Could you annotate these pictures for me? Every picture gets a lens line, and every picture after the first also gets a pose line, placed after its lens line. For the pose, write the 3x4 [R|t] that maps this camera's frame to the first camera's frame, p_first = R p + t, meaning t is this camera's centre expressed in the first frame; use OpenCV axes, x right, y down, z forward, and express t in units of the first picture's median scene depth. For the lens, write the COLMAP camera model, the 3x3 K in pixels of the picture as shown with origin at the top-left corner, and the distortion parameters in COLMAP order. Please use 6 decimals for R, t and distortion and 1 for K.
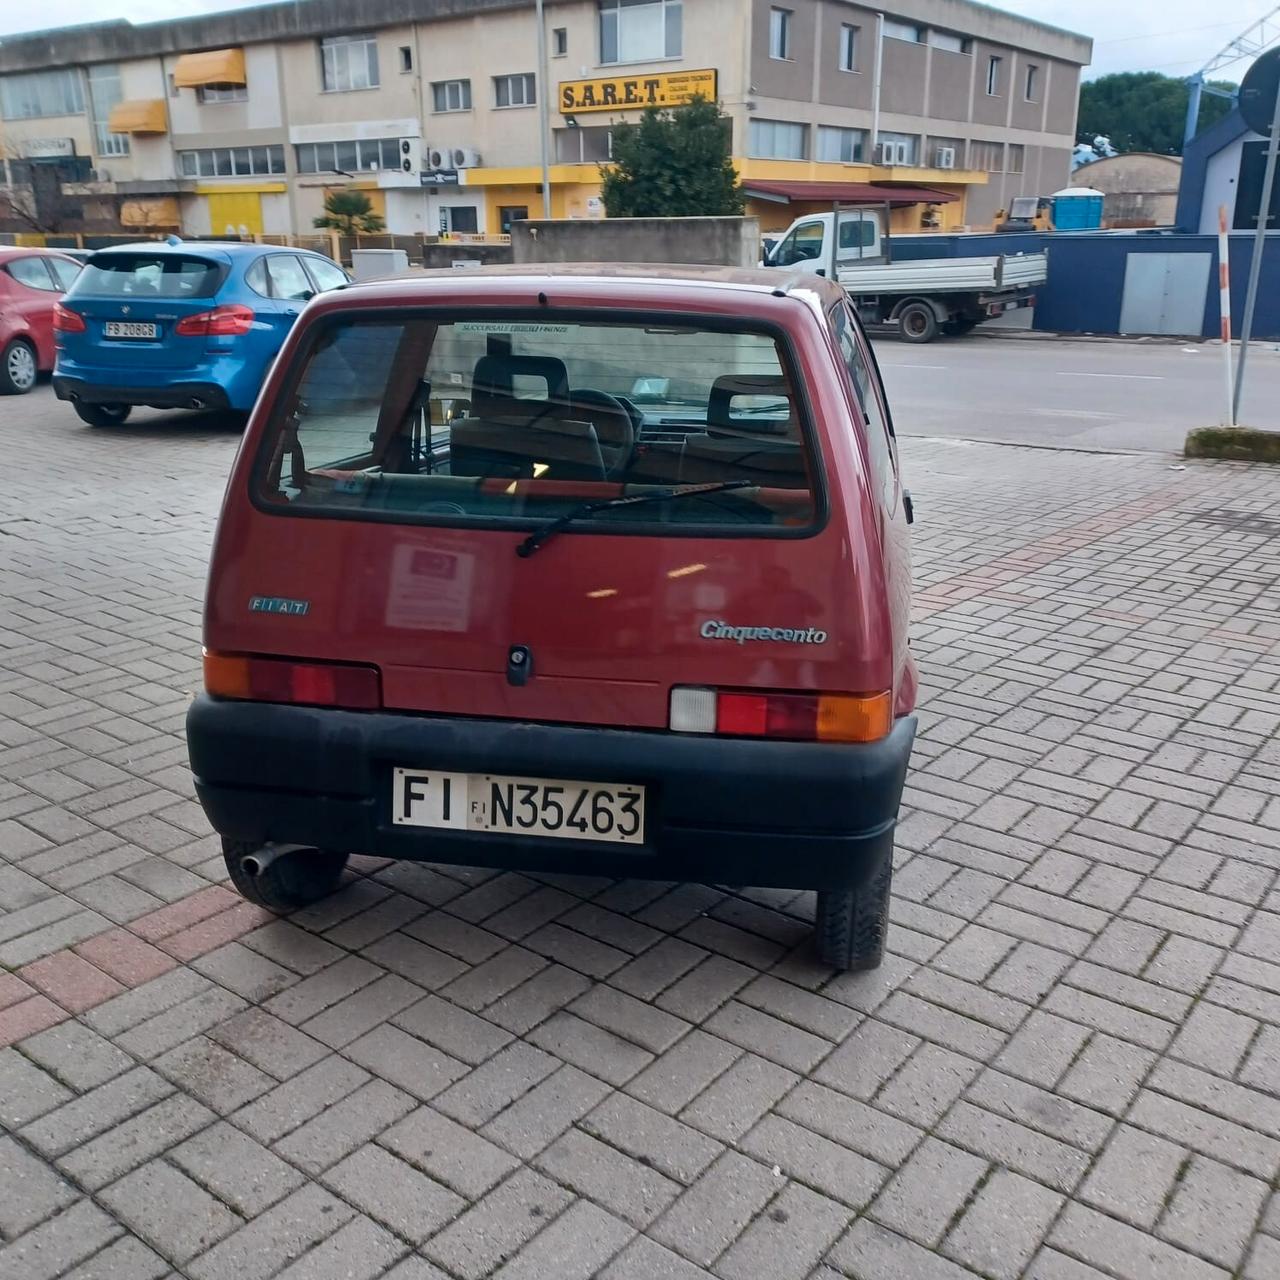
lens RADIAL K [[1248.9, 0, 630.6], [0, 1248.9, 624.8], [0, 0, 1]] dist [0.052350, -0.039374]
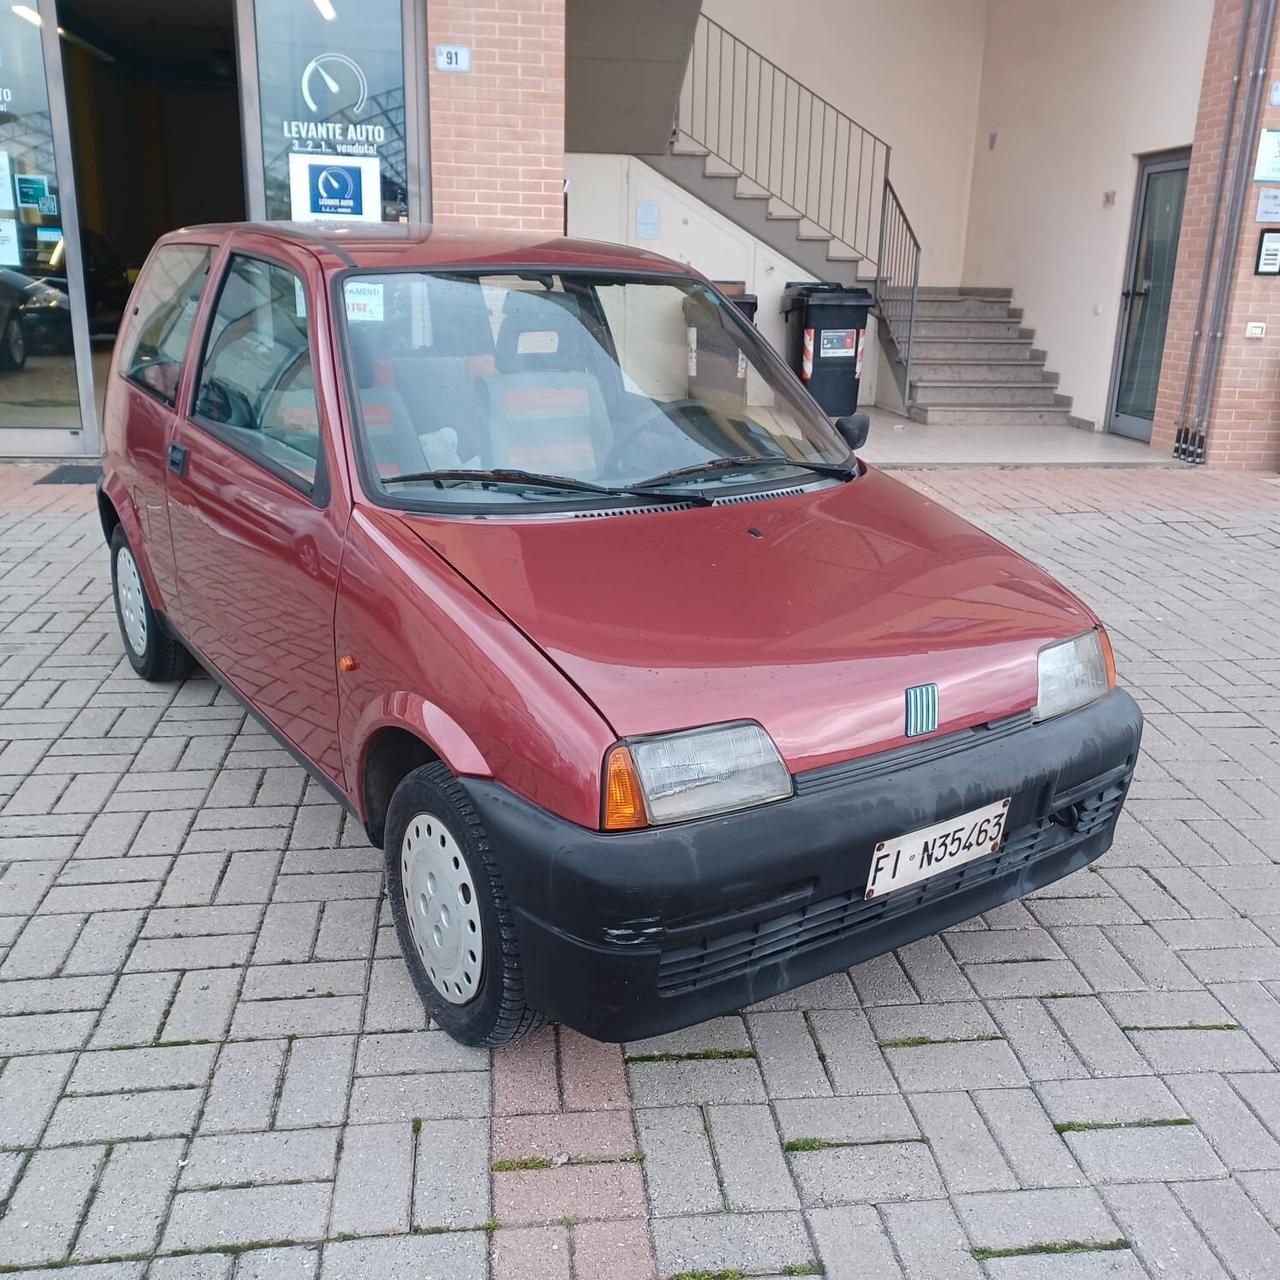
lens RADIAL K [[1236.3, 0, 642.5], [0, 1236.3, 635.9], [0, 0, 1]] dist [0.084889, -0.122297]
pose [[-0.699746, 0.193154, -0.687784, 0.221858], [-0.233450, 0.848074, 0.475679, -0.176268], [0.675172, 0.493418, -0.548344, 0.615025]]
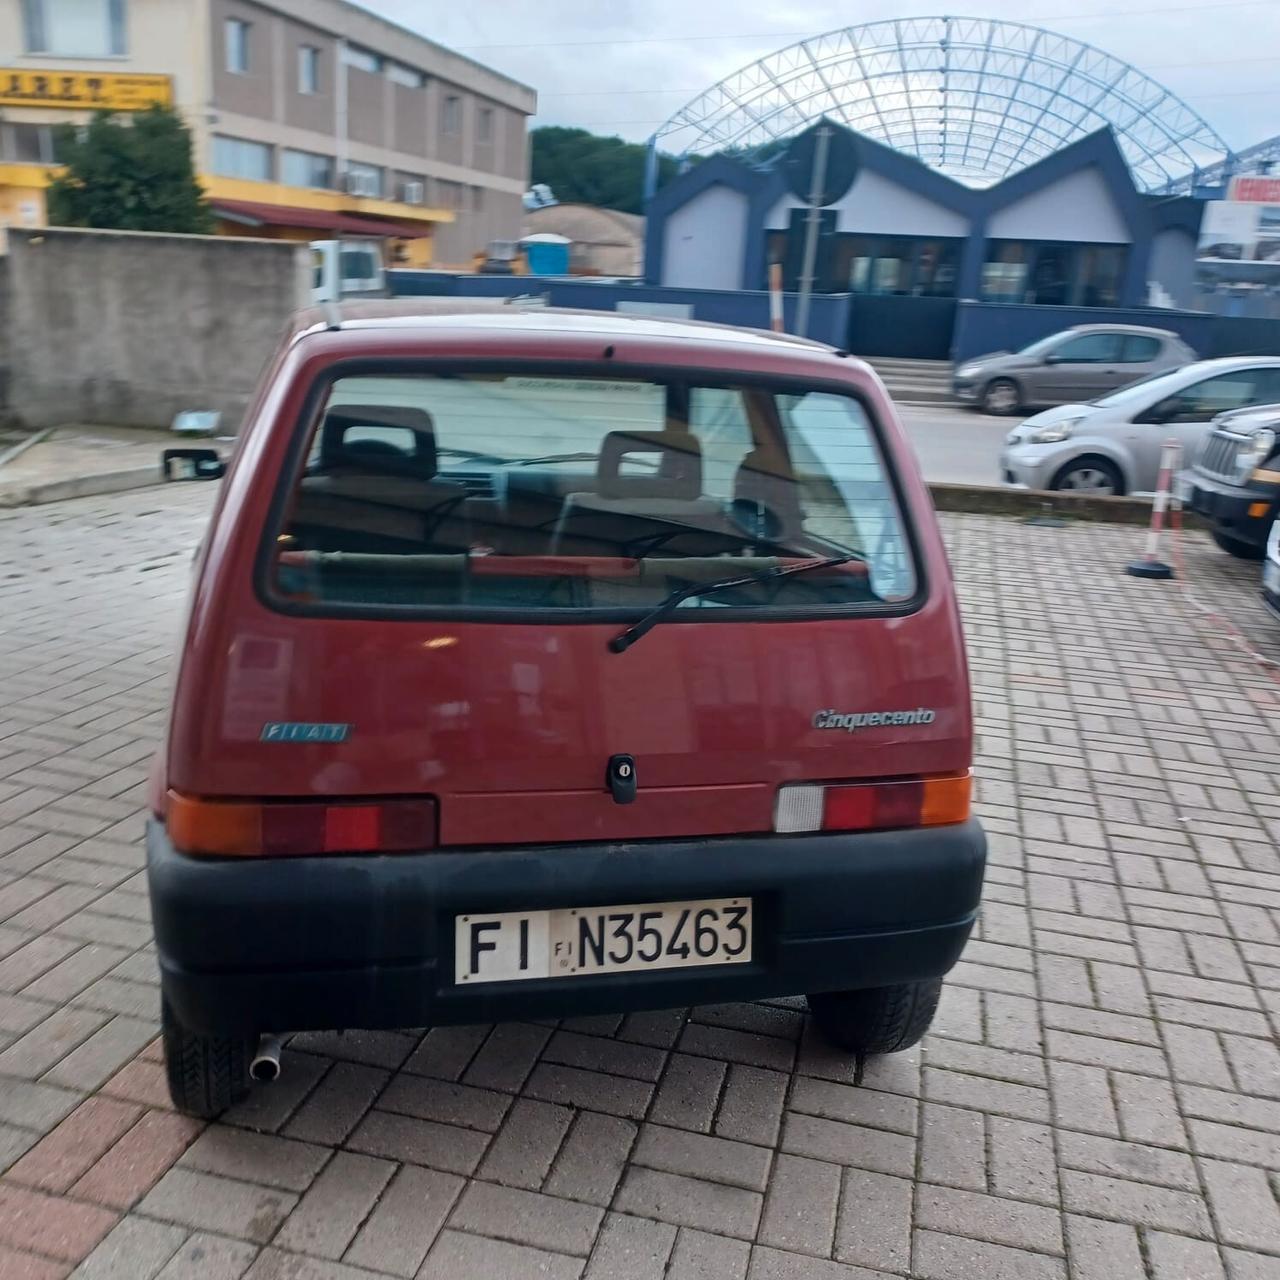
lens RADIAL K [[1271.3, 0, 629.3], [0, 1271.3, 648.6], [0, 0, 1]] dist [0.093550, -0.129574]
pose [[0.915377, -0.063102, 0.397622, -0.099586], [0.067531, 0.997713, 0.002872, -0.013702], [-0.396893, 0.024223, 0.917545, 0.043777]]
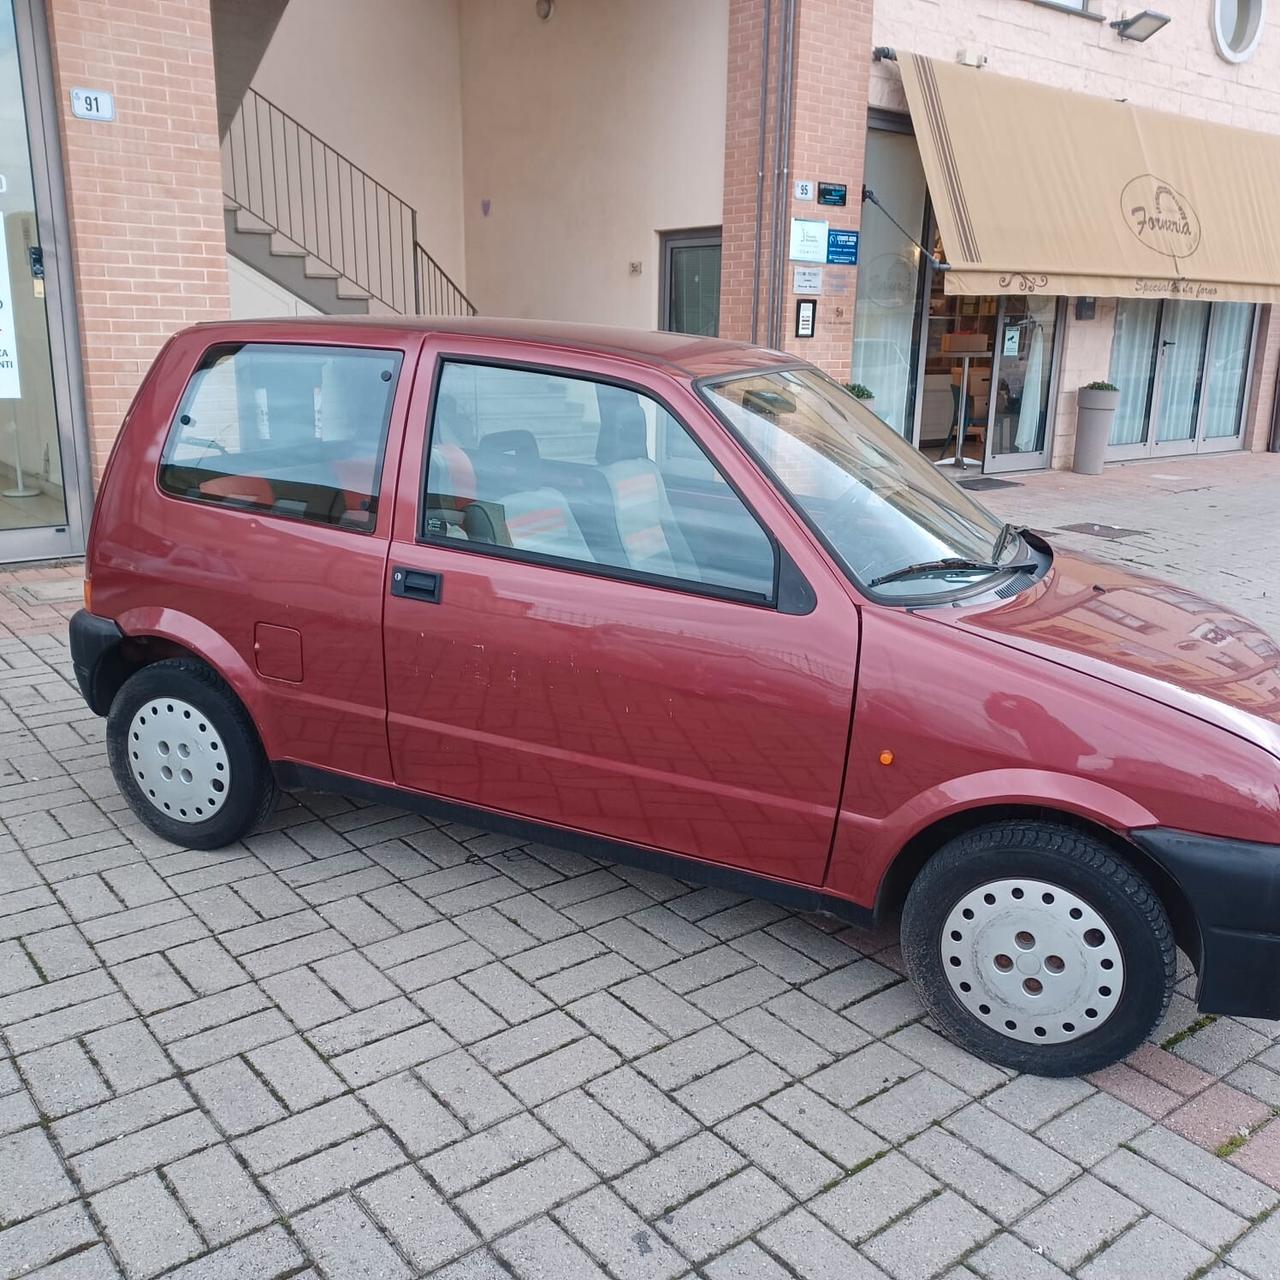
lens RADIAL K [[1230.5, 0, 642.5], [0, 1230.5, 637.9], [0, 0, 1]] dist [0.111990, -0.171396]
pose [[-0.225919, 0.240009, -0.944117, 0.341351], [-0.309847, 0.901137, 0.303227, -0.125947], [0.923556, 0.361036, -0.129218, 0.422488]]
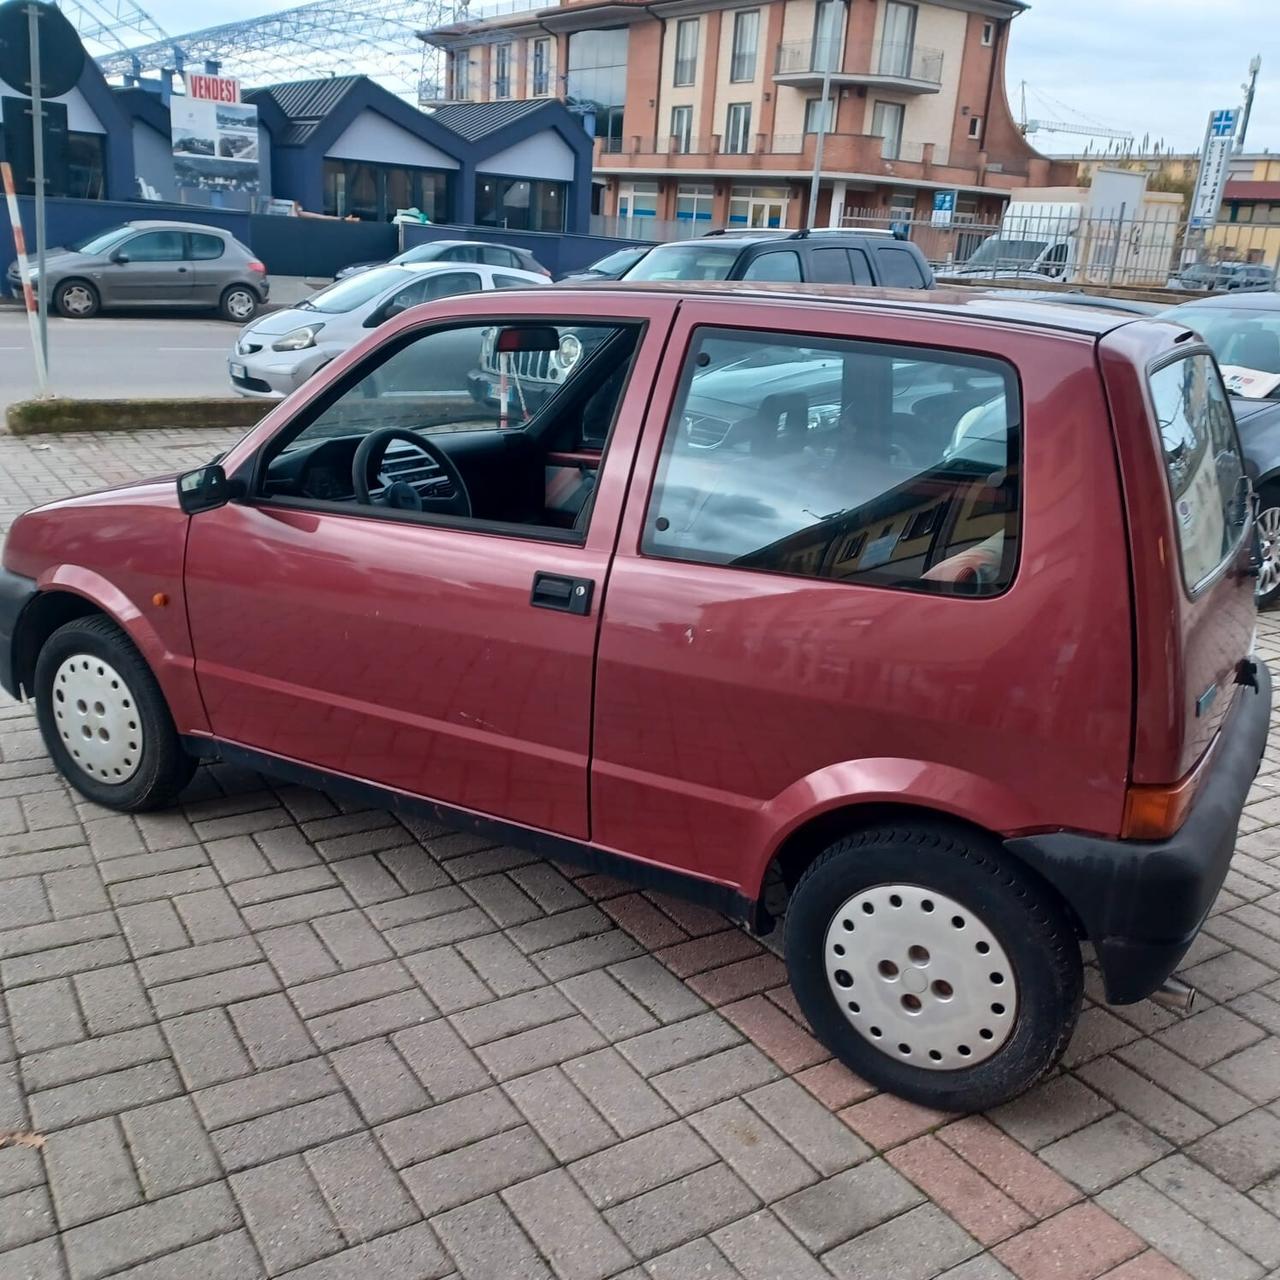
lens RADIAL K [[1237.7, 0, 645.5], [0, 1237.7, 632.5], [0, 0, 1]] dist [0.069584, -0.067009]
pose [[0.333606, -0.263788, 0.905054, -0.291014], [0.218192, 0.955590, 0.198091, -0.078218], [-0.917115, 0.131391, 0.376347, 0.248935]]
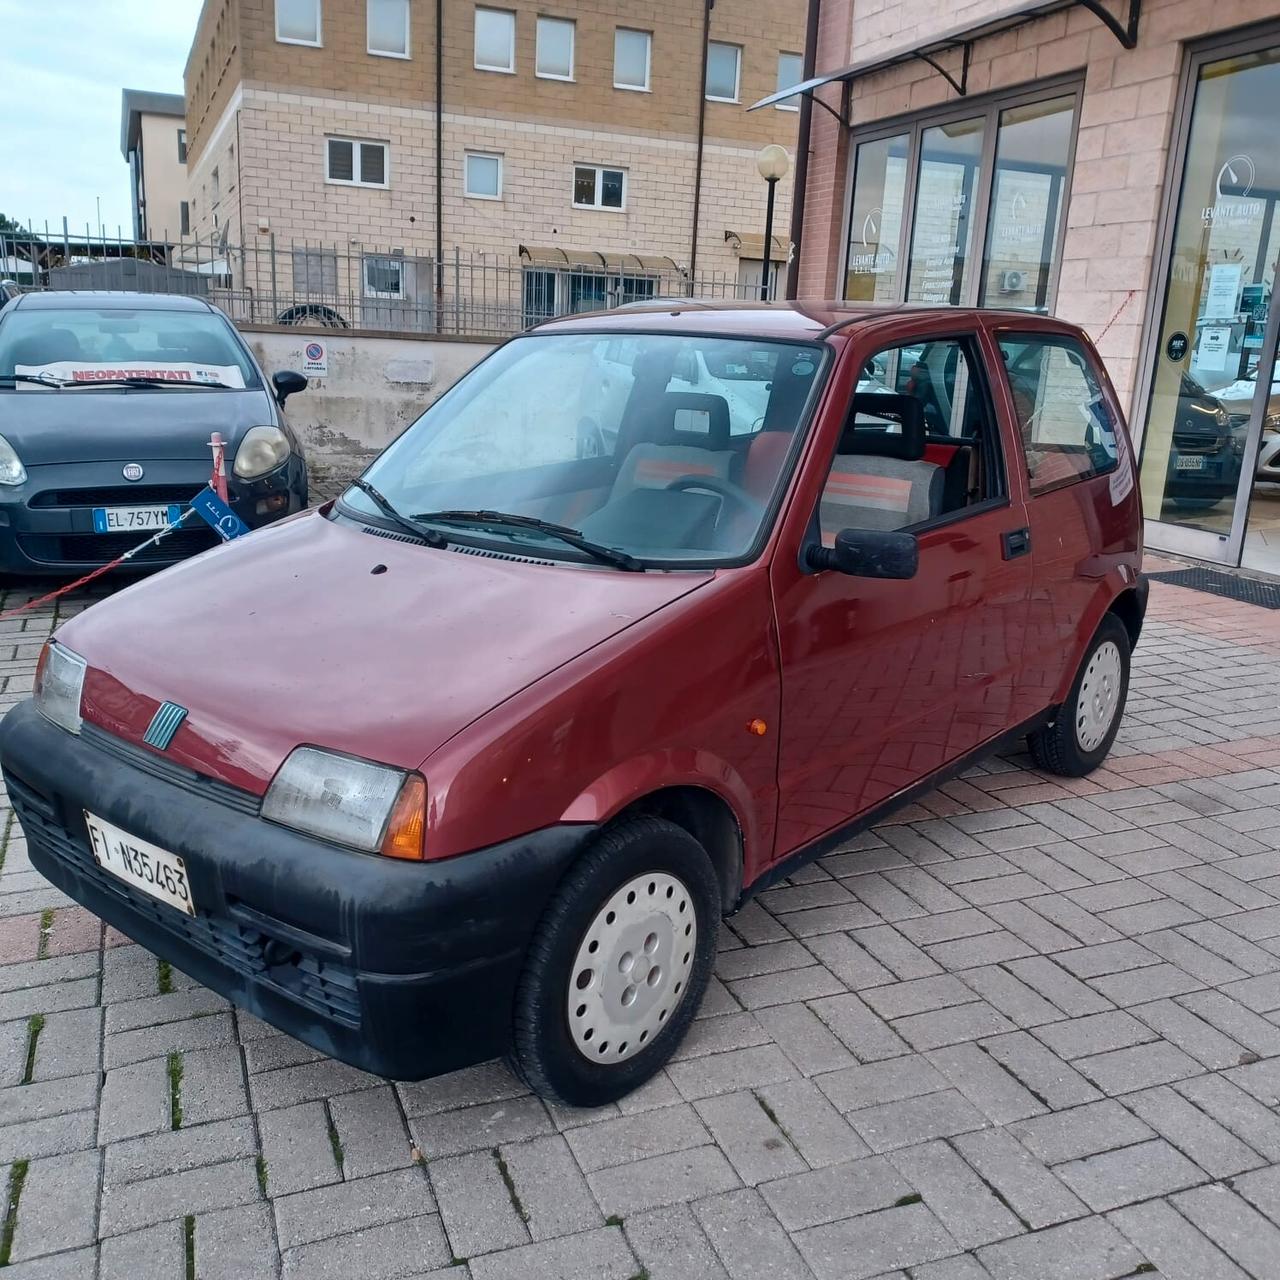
lens RADIAL K [[1240.4, 0, 643.8], [0, 1240.4, 642.5], [0, 0, 1]] dist [0.088587, -0.127775]
pose [[-0.867511, -0.146750, 0.475279, -0.145007], [0.115375, 0.870069, 0.479237, -0.183355], [-0.483853, 0.470579, -0.737863, 0.652378]]
